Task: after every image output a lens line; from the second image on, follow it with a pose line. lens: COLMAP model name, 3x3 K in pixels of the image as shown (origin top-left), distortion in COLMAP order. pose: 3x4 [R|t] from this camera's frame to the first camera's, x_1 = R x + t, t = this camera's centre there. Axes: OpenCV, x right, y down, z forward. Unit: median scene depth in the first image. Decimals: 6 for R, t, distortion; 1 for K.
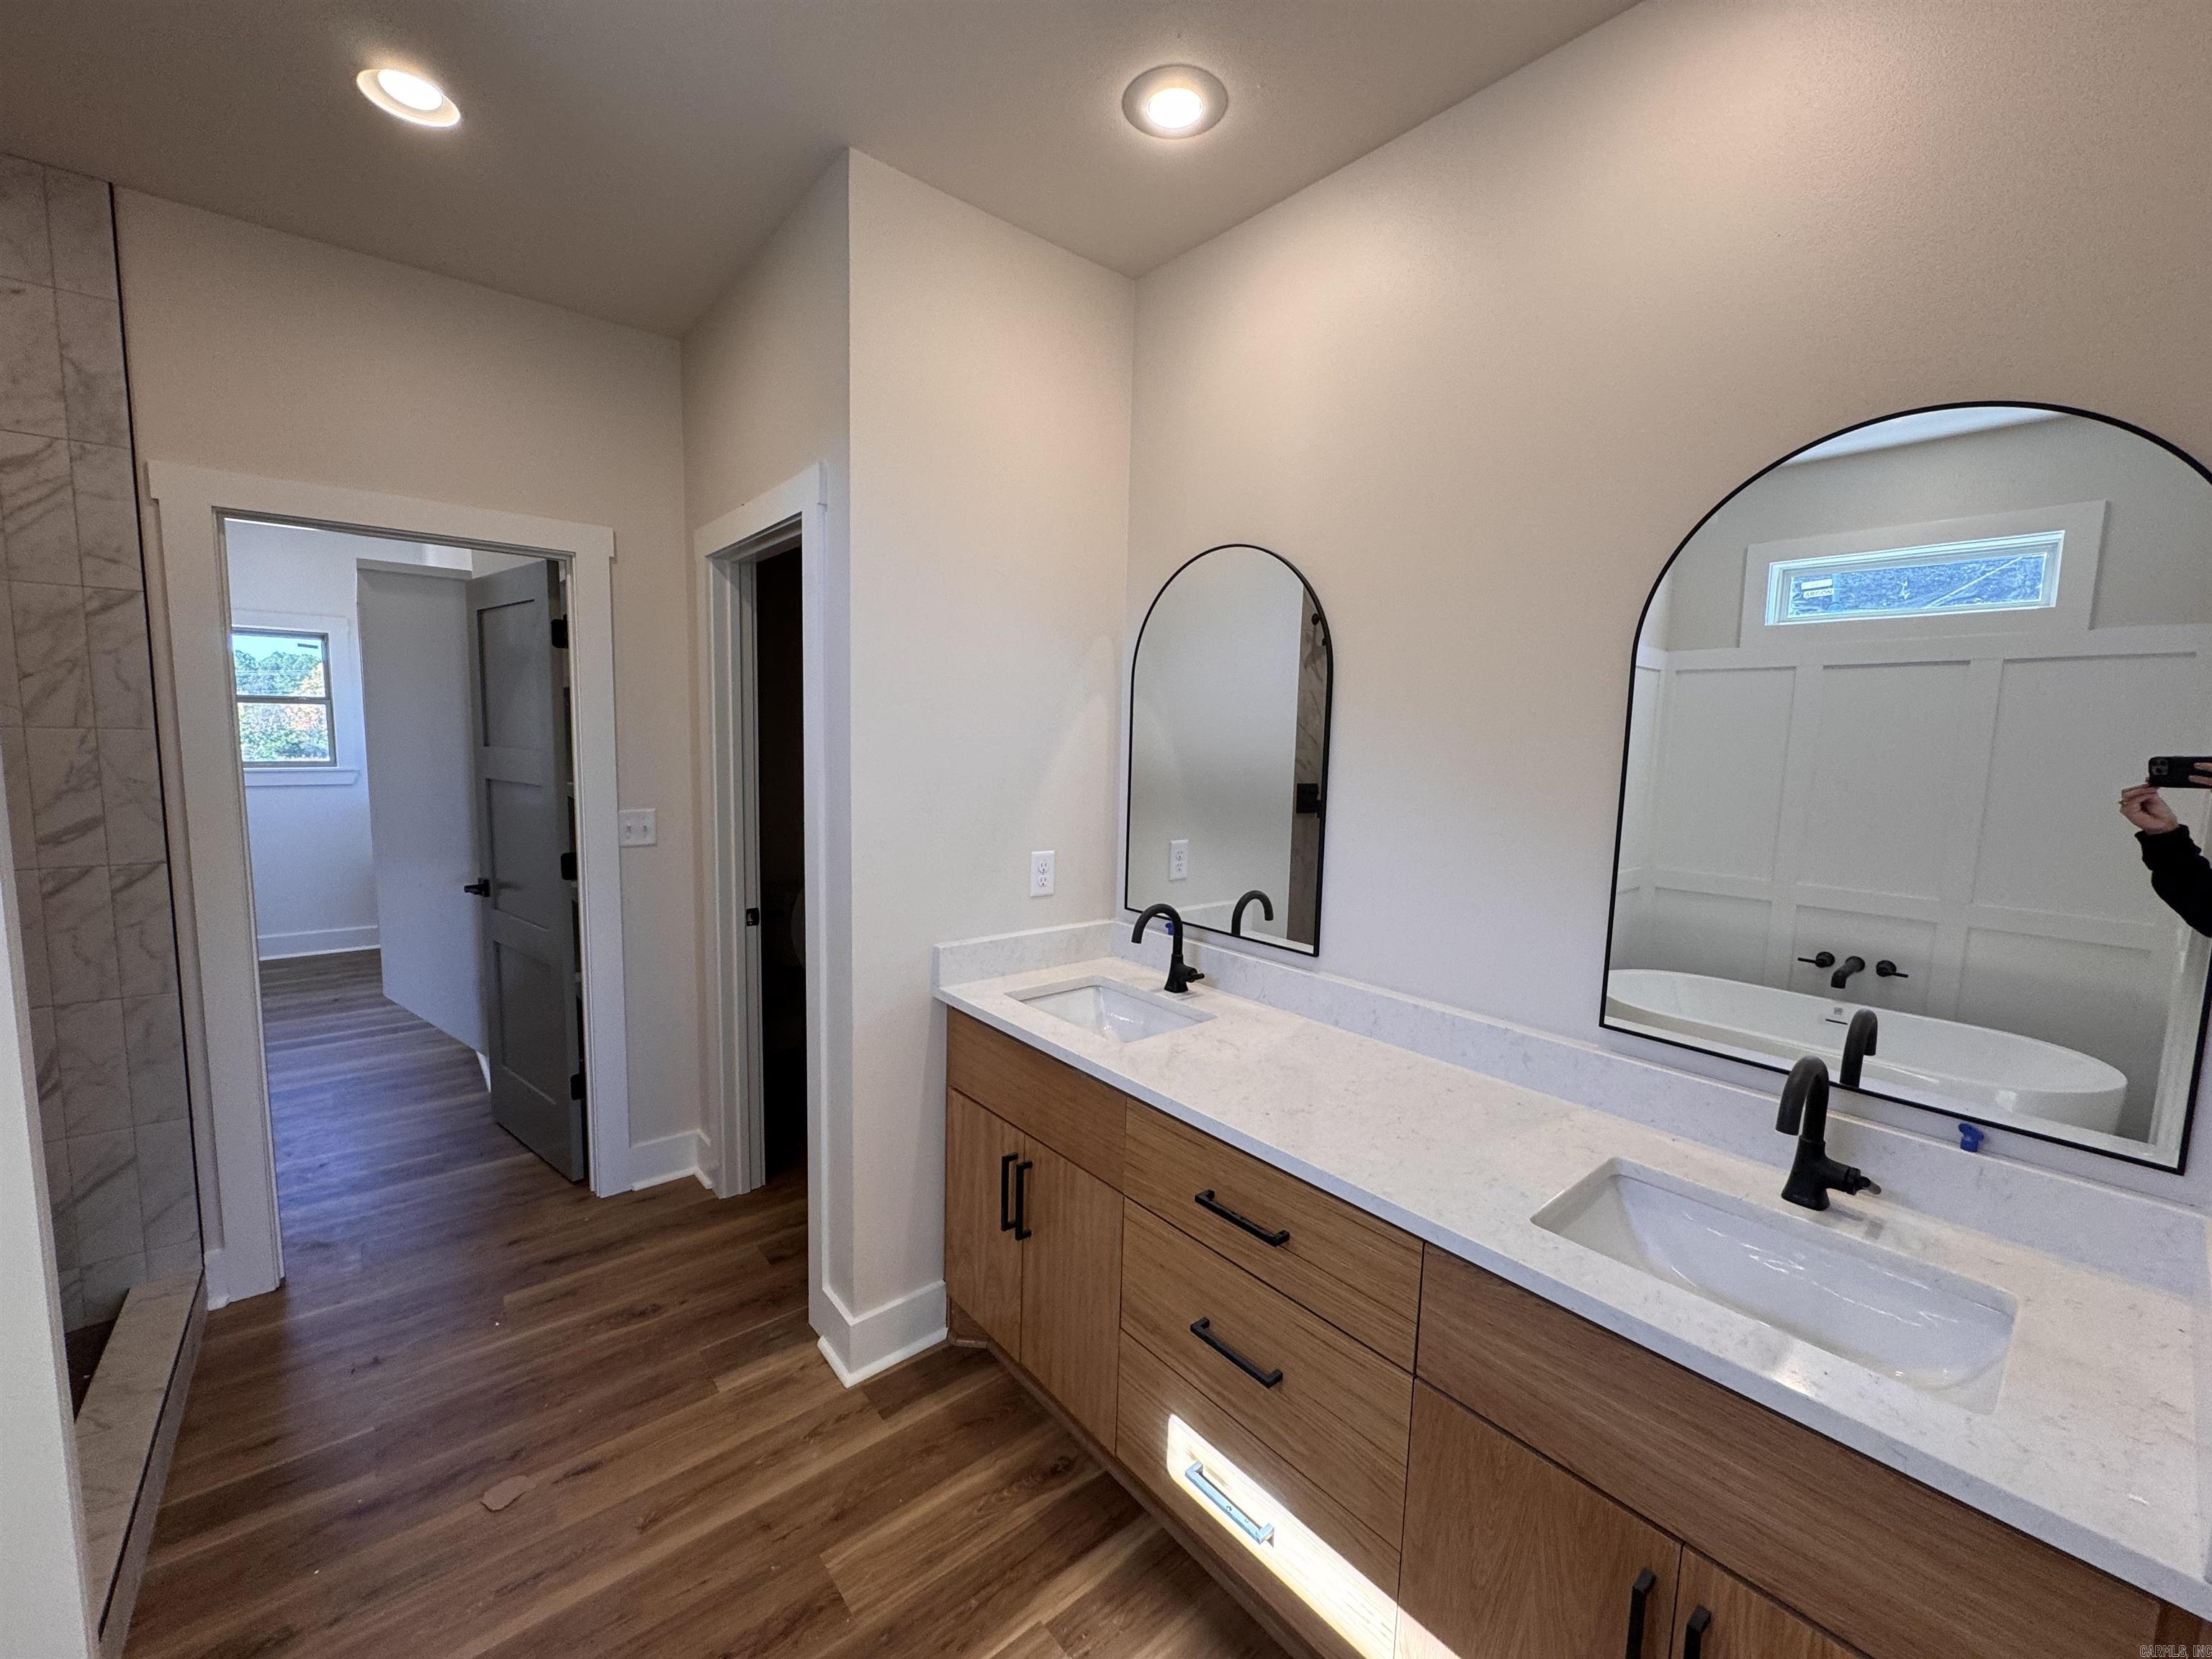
lens RADIAL K [[882.5, 0, 1105.4], [0, 882.5, 829.2], [0, 0, 1]] dist [-0.003198, 0.000630]
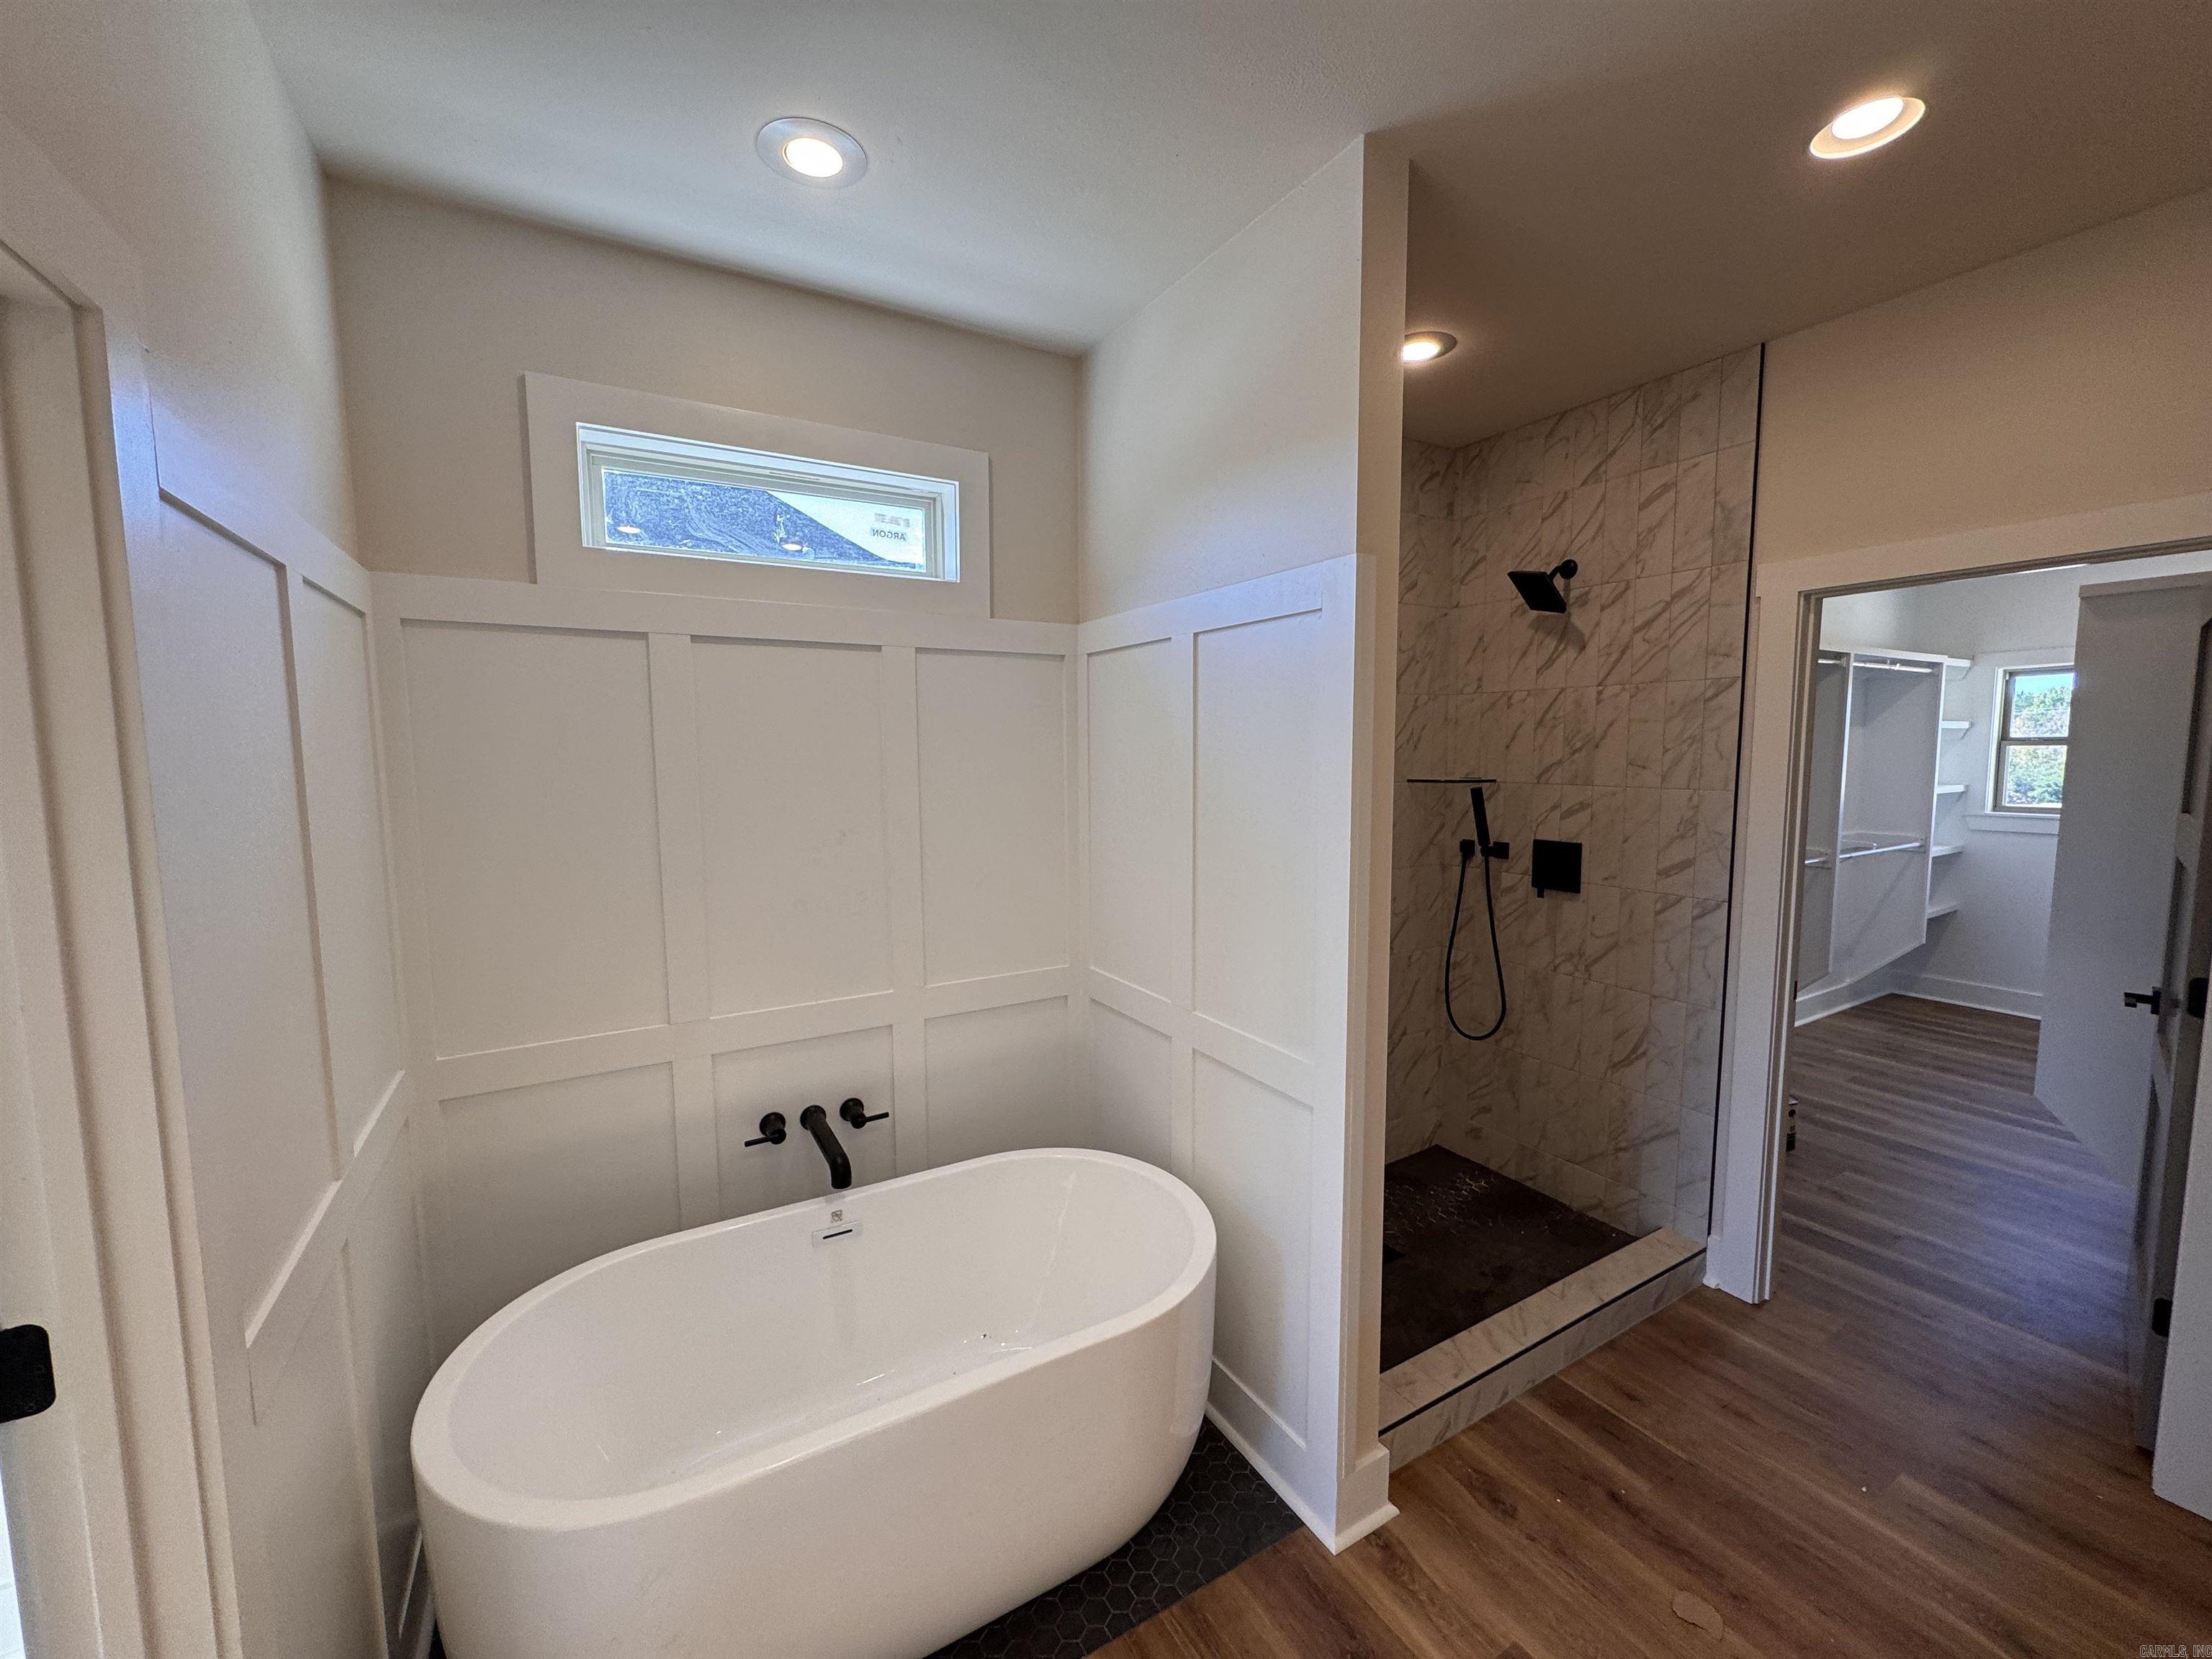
lens RADIAL K [[882.5, 0, 1105.4], [0, 882.5, 829.2], [0, 0, 1]] dist [-0.003198, 0.000630]
pose [[-0.168815, 0.067286, -0.983348, 0.256550], [-0.101088, 0.991224, 0.085179, -0.080909], [0.980450, 0.113785, -0.160532, 0.375310]]
